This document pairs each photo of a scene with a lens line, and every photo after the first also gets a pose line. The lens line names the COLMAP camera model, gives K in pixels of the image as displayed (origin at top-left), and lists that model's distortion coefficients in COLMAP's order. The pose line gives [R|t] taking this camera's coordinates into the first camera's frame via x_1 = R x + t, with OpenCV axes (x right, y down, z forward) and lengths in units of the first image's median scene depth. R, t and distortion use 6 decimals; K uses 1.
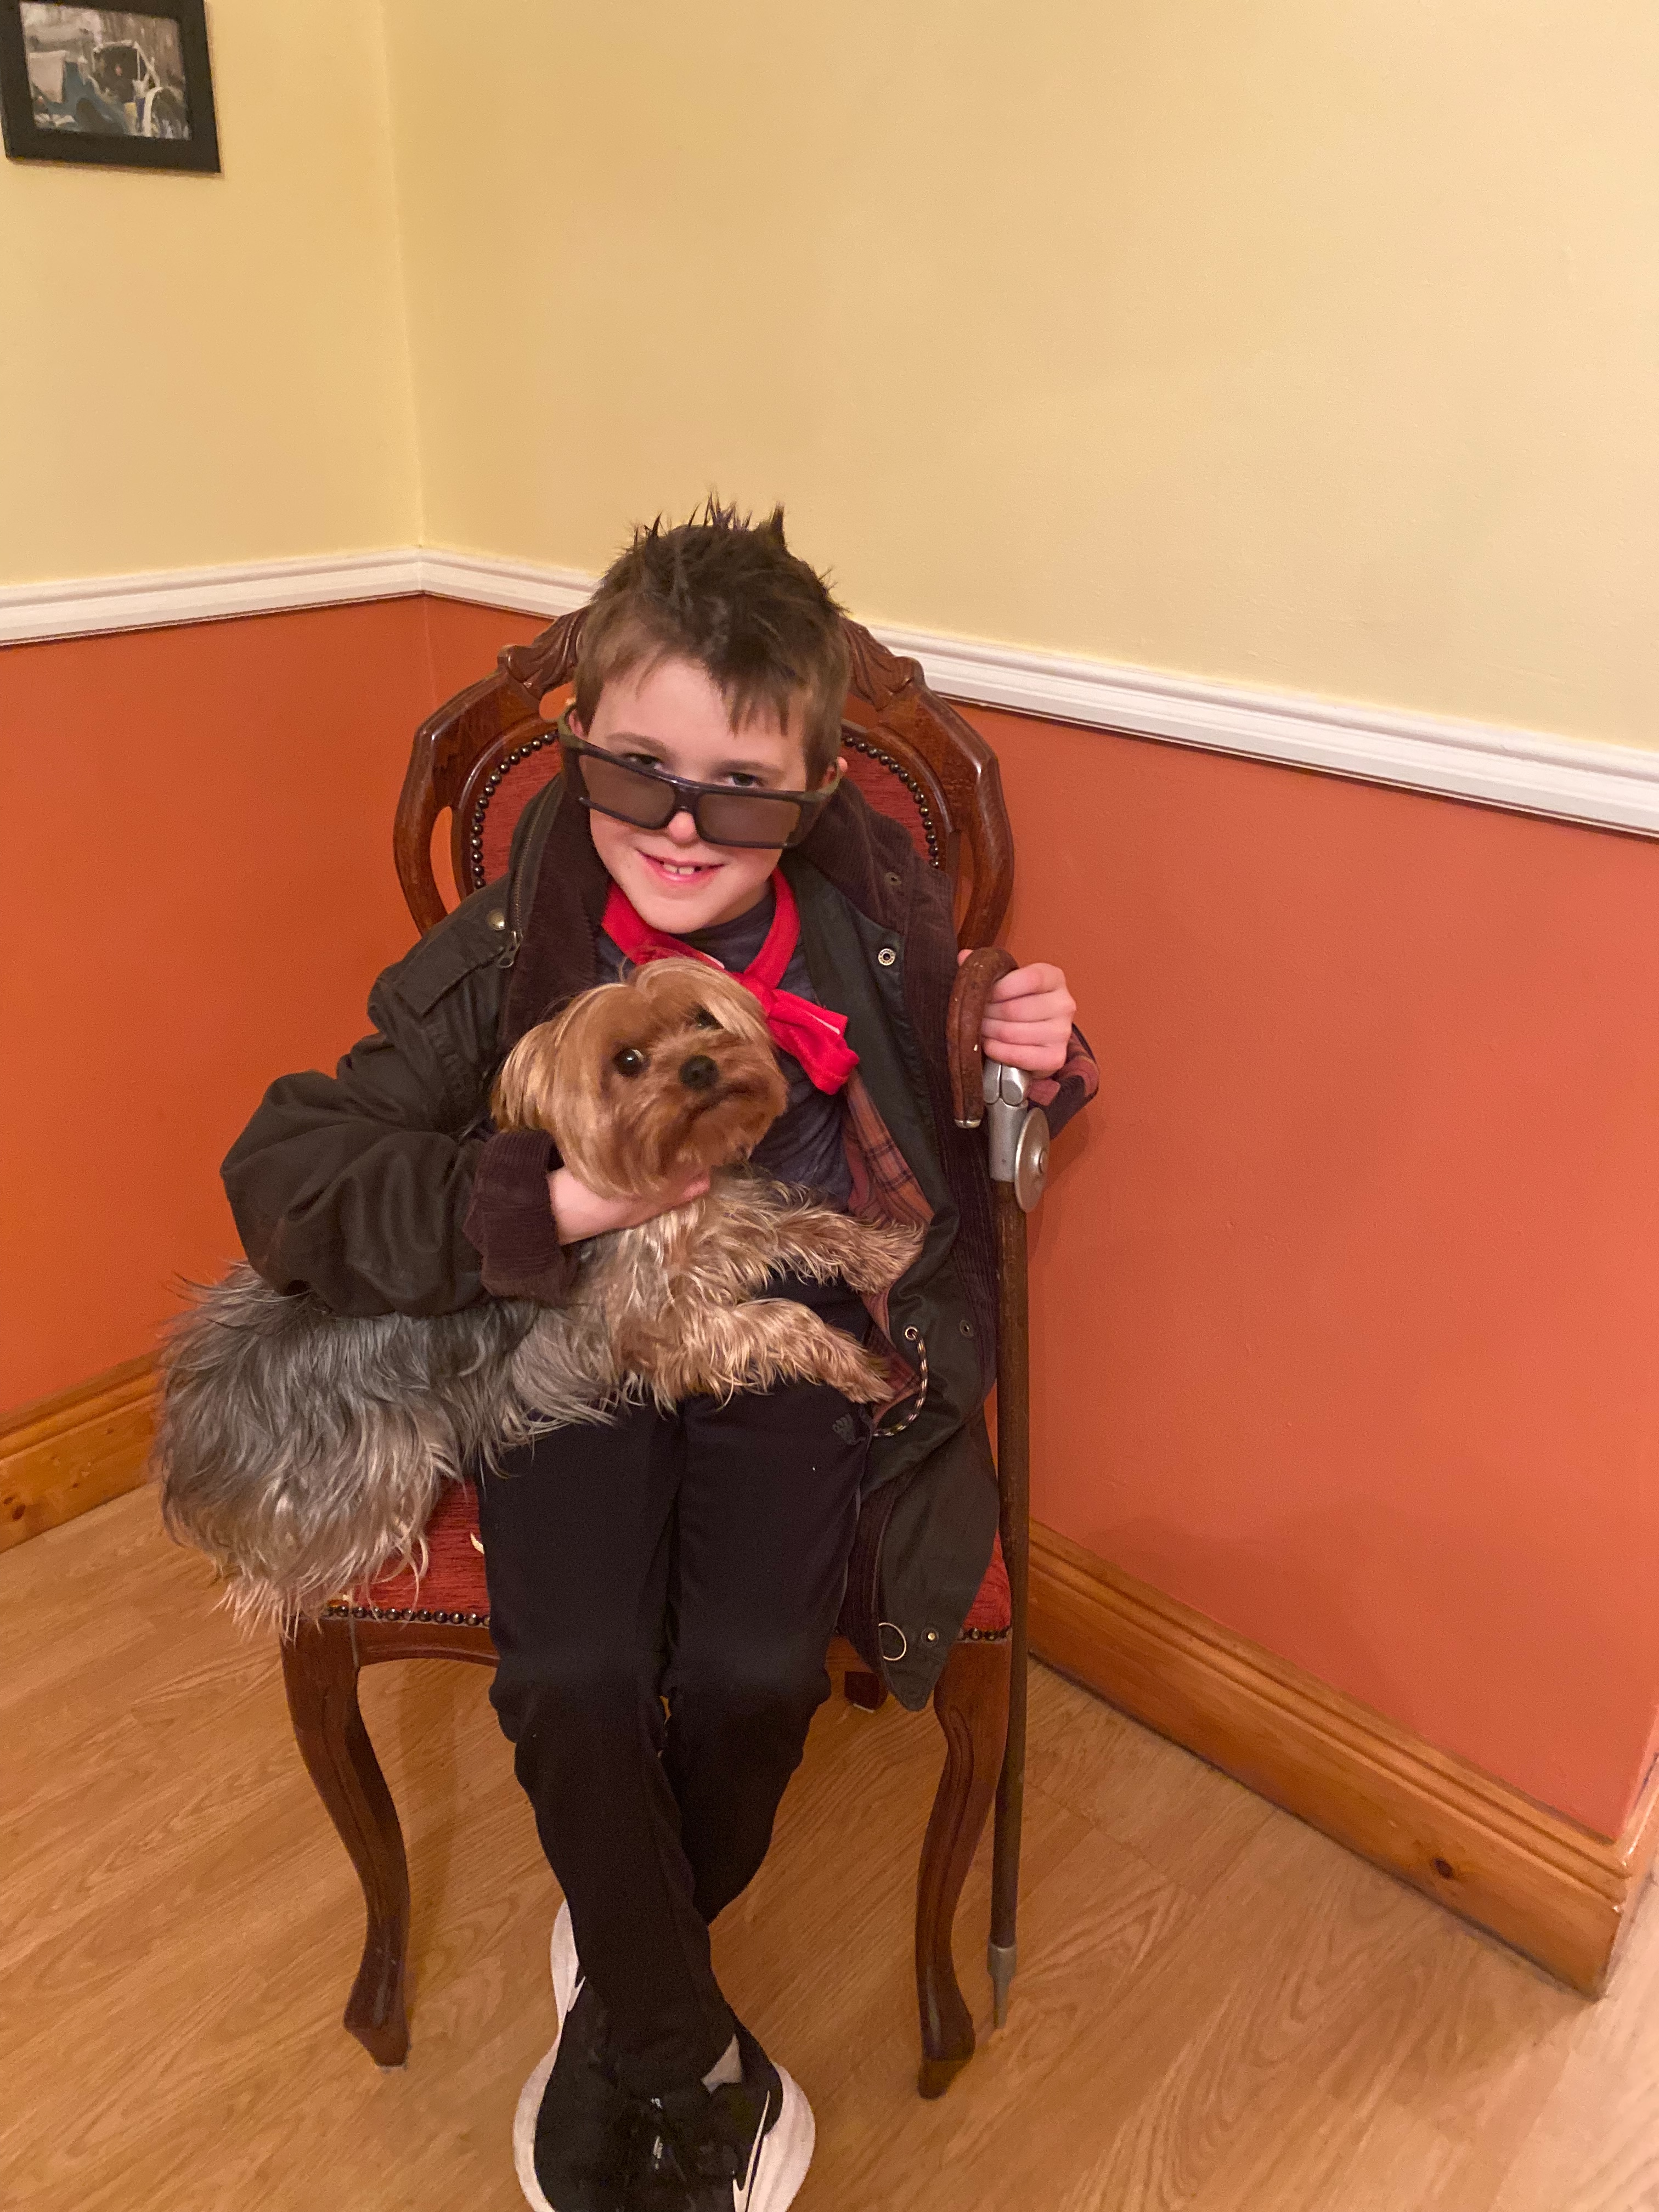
lens RADIAL K [[1668.8, 0, 807.1], [0, 1668.8, 1099.4], [0, 0, 1]] dist [0.024327, -0.008827]
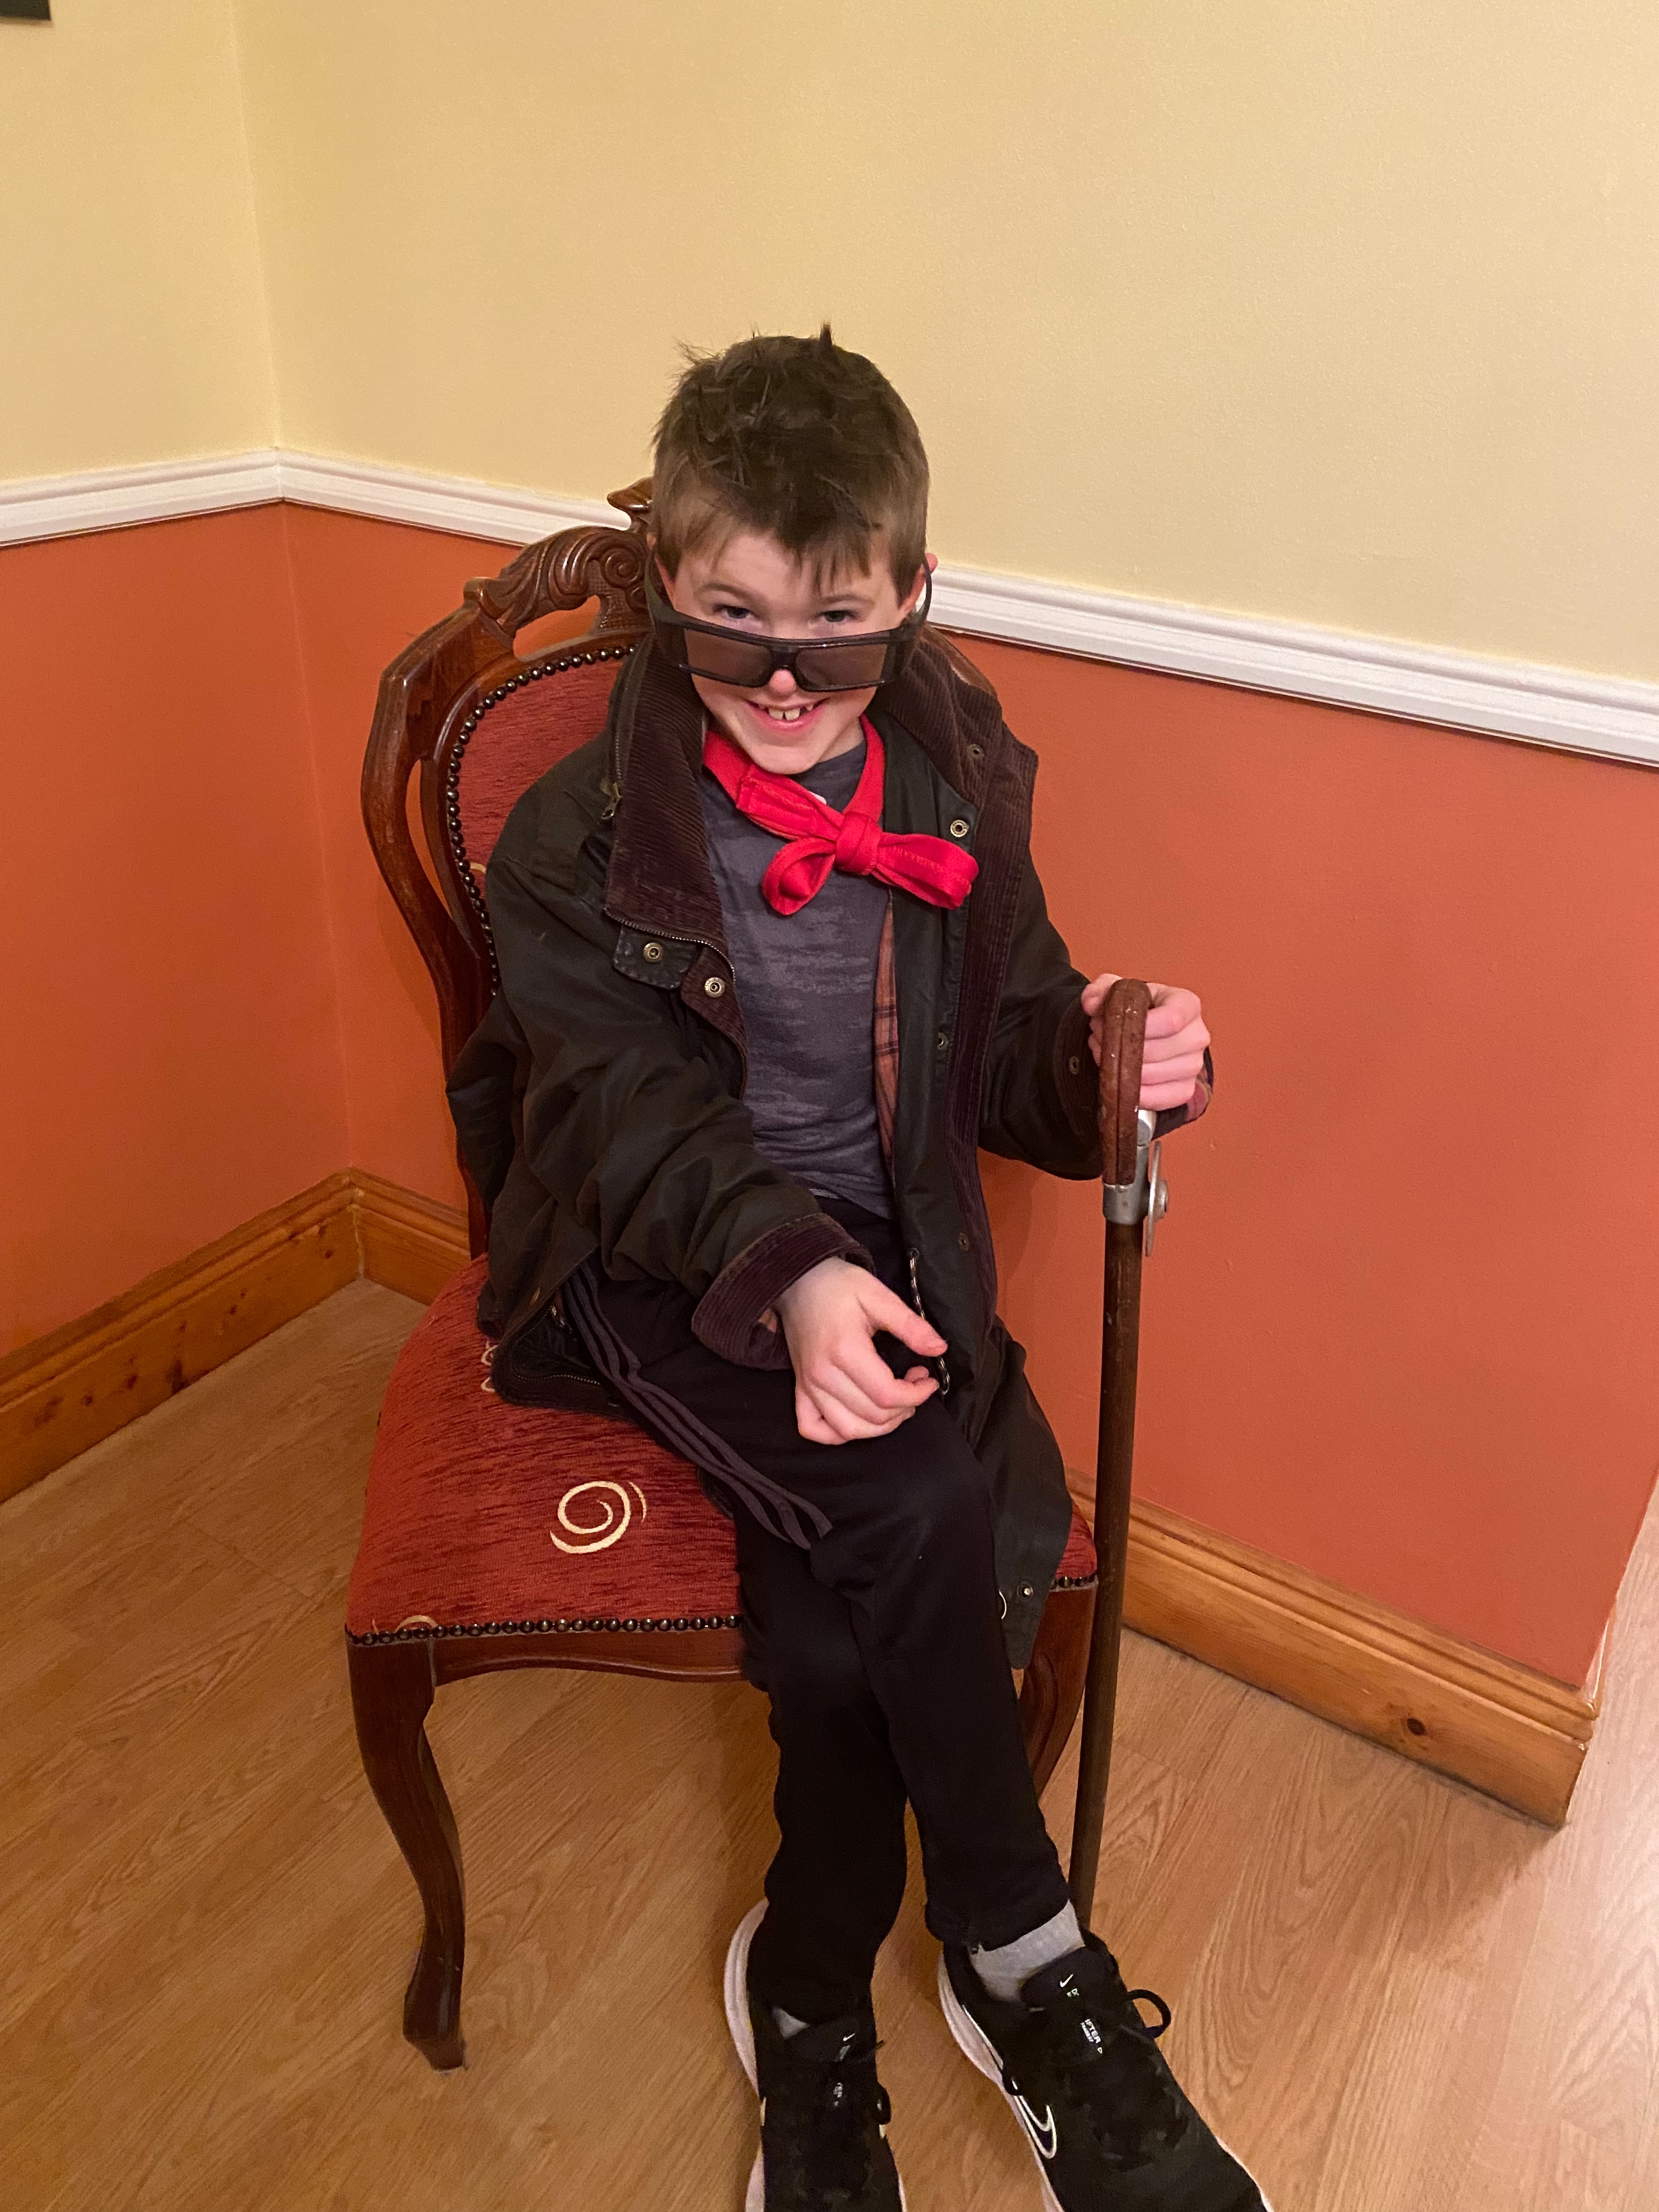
lens RADIAL K [[1668.8, 0, 832.3], [0, 1668.8, 1093.1], [0, 0, 1]] dist [0.024327, -0.008827]
pose [[0.983426, -0.061401, 0.170596, -0.157259], [0.049653, 0.996146, 0.072300, -0.044861], [-0.174377, -0.062631, 0.982685, 0.040489]]
